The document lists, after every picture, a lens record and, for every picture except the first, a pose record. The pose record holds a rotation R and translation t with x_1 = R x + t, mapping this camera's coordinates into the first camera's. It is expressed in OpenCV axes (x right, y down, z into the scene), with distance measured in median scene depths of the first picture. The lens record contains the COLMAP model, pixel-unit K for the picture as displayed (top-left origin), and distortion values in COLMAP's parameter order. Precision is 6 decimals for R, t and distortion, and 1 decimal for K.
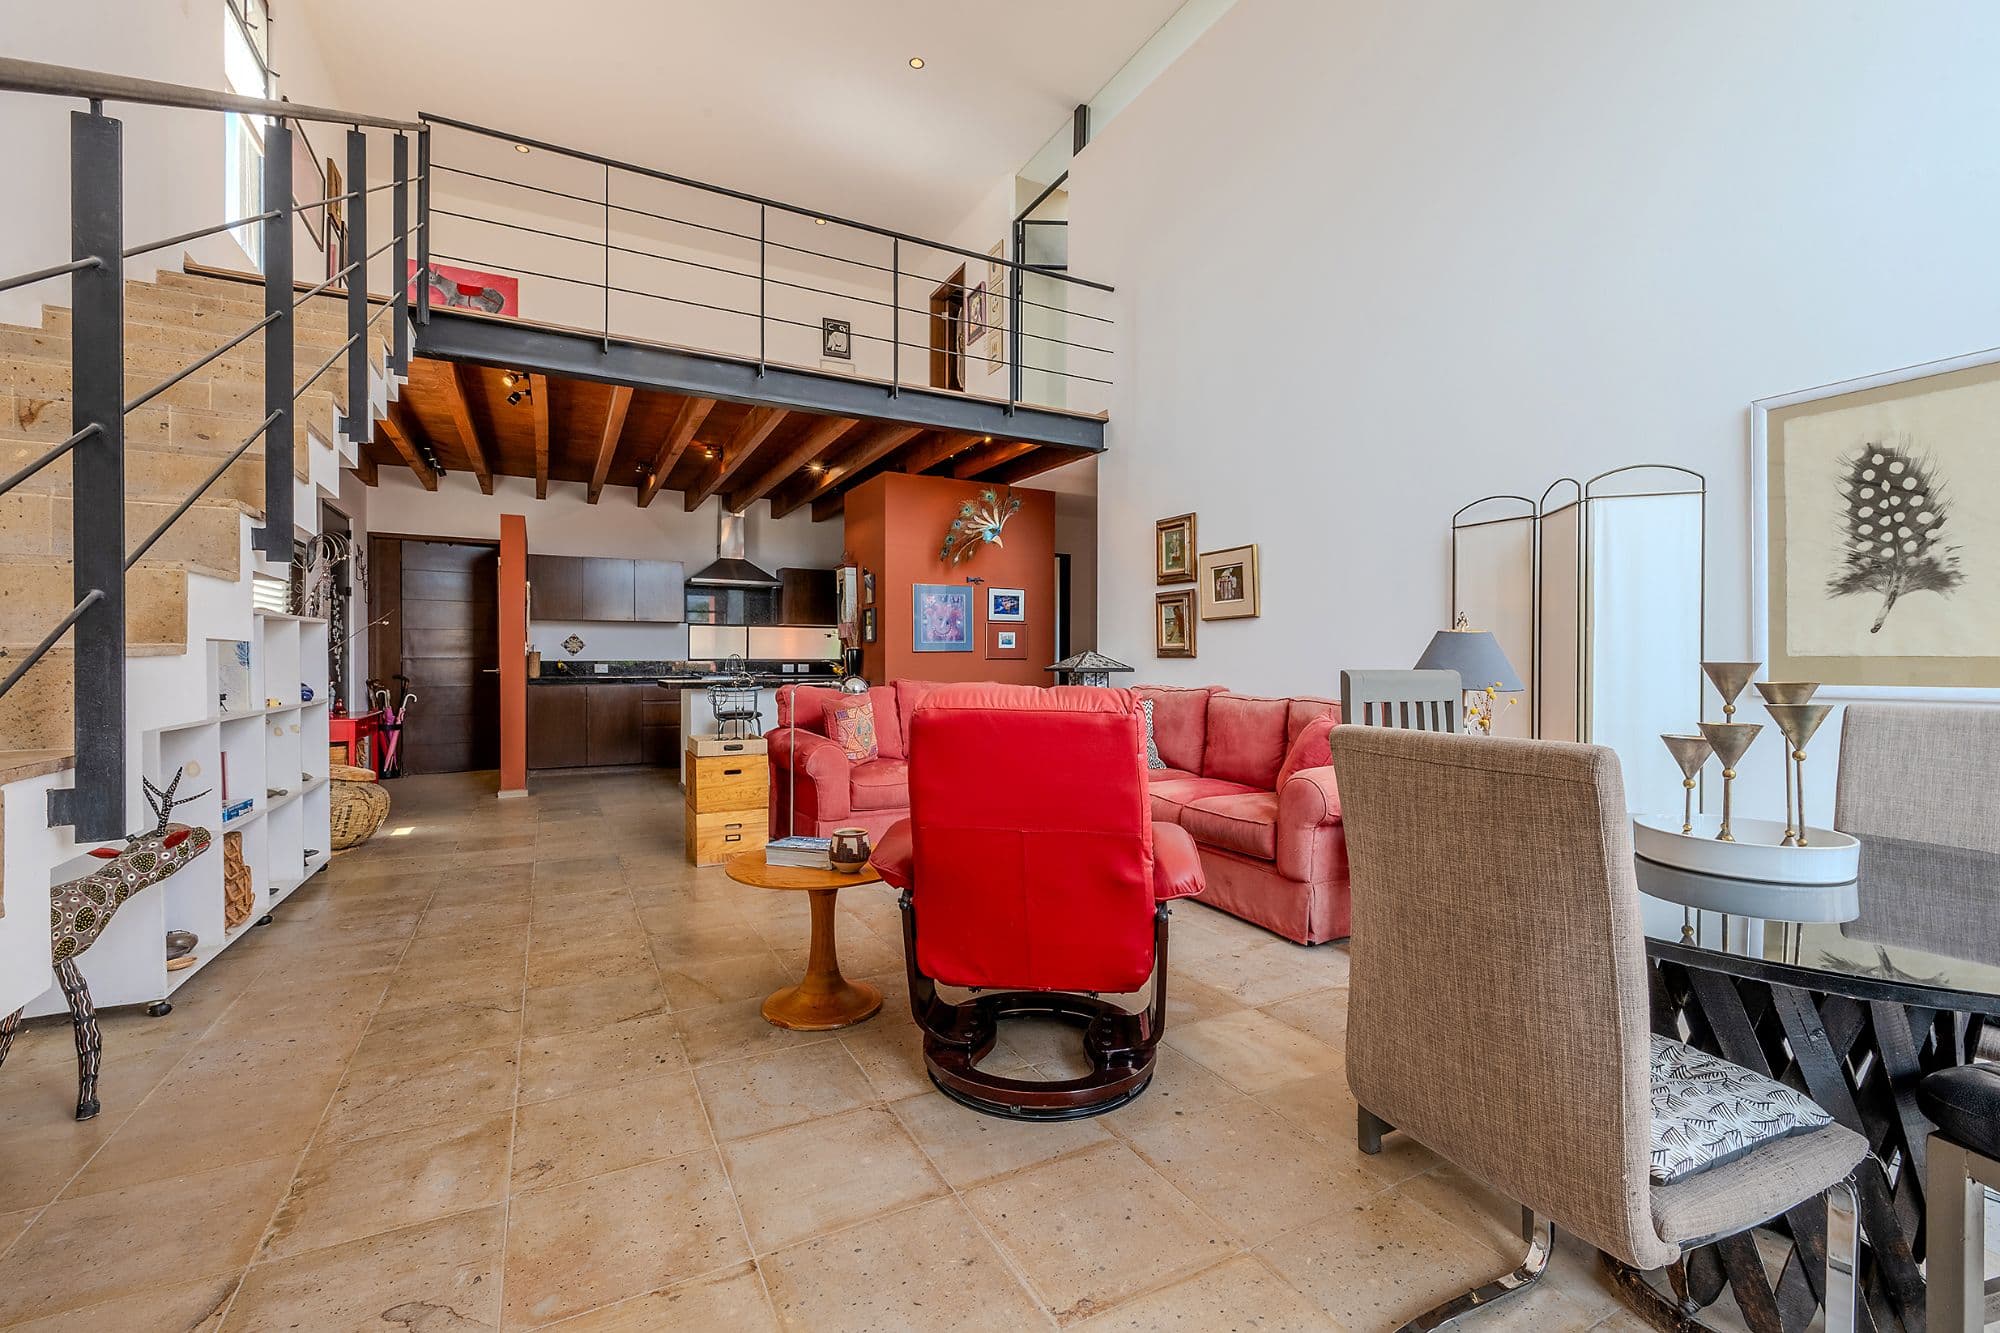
lens RADIAL K [[856.3, 0, 995.7], [0, 856.3, 667.2], [0, 0, 1]] dist [0.000380, 0.000117]
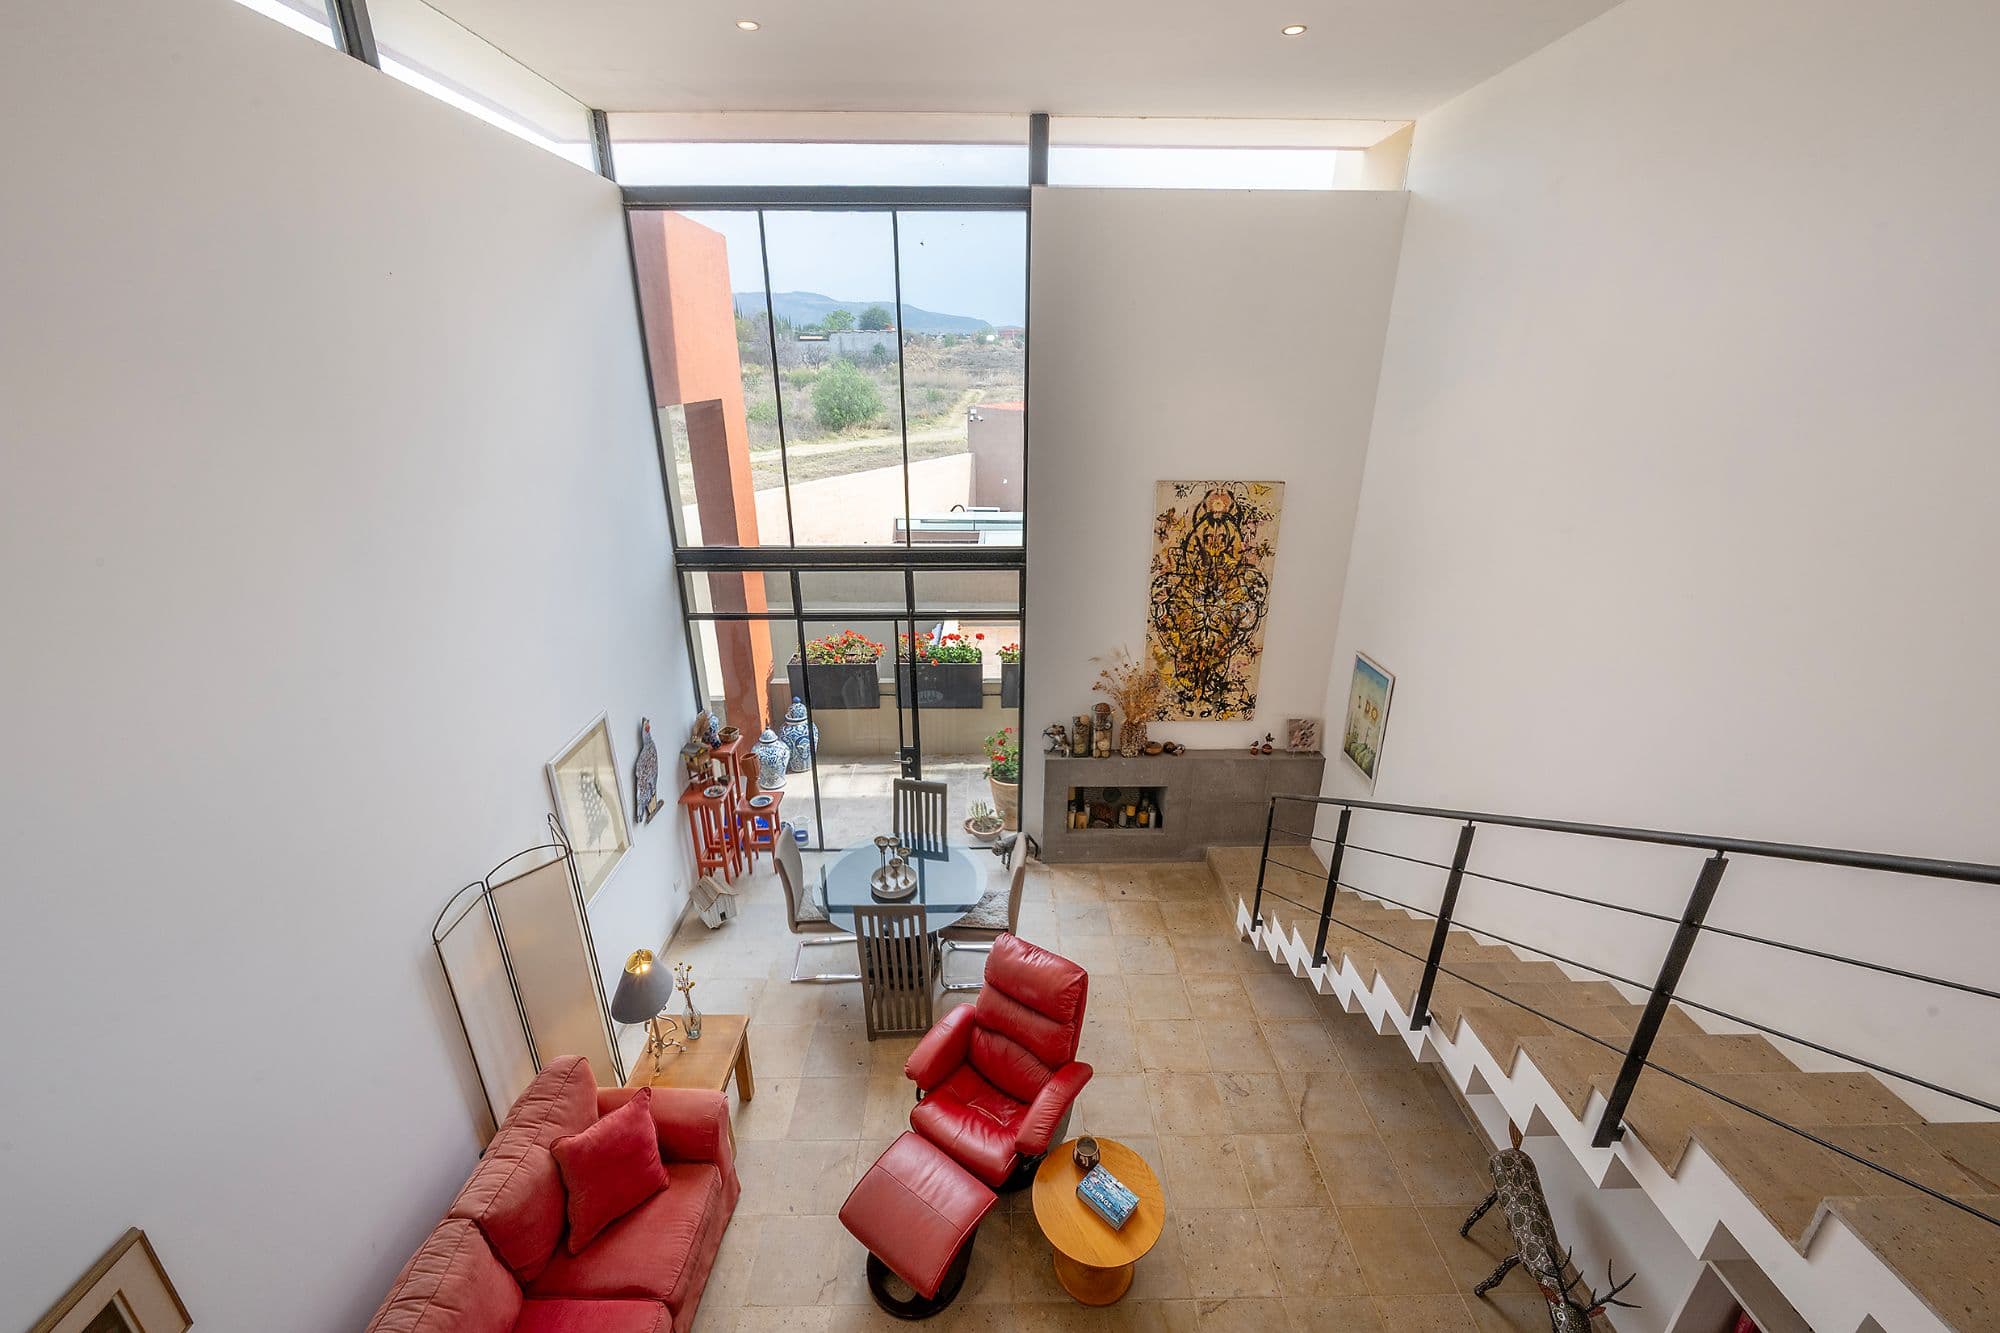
lens RADIAL K [[794.8, 0, 1010.0], [0, 794.8, 679.1], [0, 0, 1]] dist [-0.002607, -0.000236]
pose [[-0.899035, -0.170513, 0.403313, -0.627348], [-0.005836, 0.925649, 0.378338, -1.472718], [-0.437838, 0.337785, -0.833186, 2.585853]]
